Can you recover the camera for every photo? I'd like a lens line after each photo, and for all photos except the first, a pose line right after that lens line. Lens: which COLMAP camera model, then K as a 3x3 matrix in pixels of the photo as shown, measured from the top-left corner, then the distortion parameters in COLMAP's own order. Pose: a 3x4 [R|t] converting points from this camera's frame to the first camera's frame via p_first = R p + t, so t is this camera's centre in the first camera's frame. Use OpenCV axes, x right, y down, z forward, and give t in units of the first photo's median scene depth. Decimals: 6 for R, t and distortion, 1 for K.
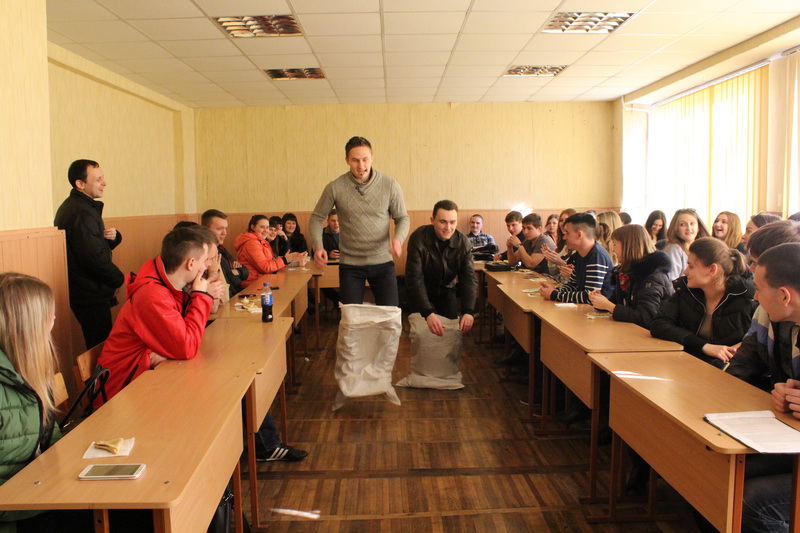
lens RADIAL K [[671.7, 0, 400.0], [0, 671.7, 266.5], [0, 0, 1]] dist [-0.095588, 0.006987]
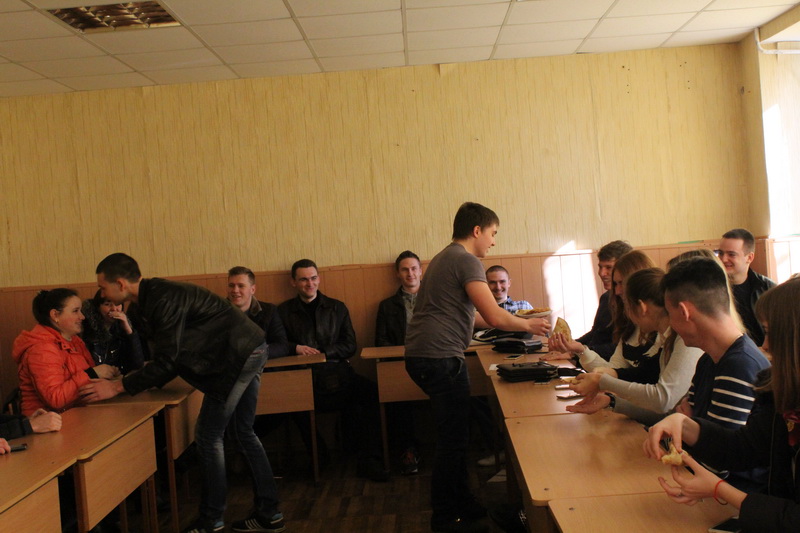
lens RADIAL K [[1002.8, 0, 390.9], [0, 1002.8, 267.1], [0, 0, 1]] dist [-0.073301, 0.051253]
pose [[0.998102, -0.050324, -0.035487, 0.060263], [0.047527, 0.995999, -0.075680, -0.020253], [0.039154, 0.073850, 0.996500, 0.202310]]
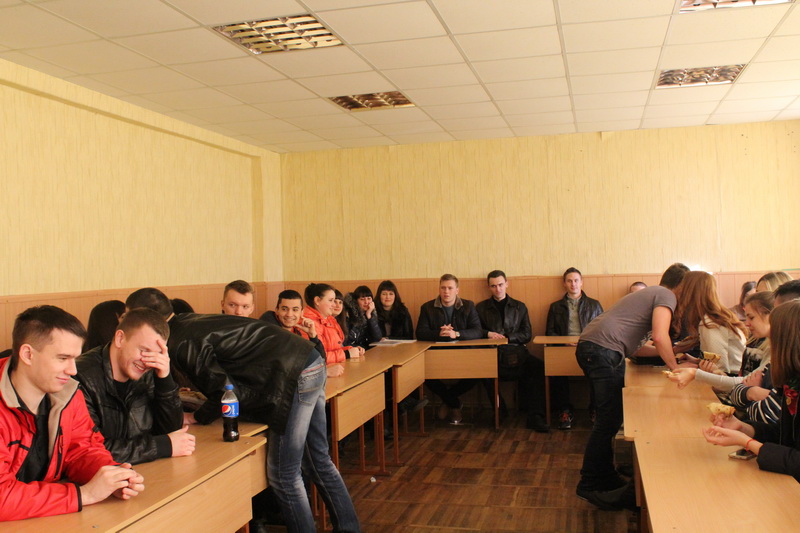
lens RADIAL K [[784.6, 0, 400.0], [0, 784.6, 266.5], [0, 0, 1]] dist [-0.082394, 0.018988]
pose [[0.965329, -0.010009, -0.260846, 0.088876], [-0.014318, 0.995730, -0.091192, -0.013017], [0.260645, 0.091765, 0.961064, 0.122517]]
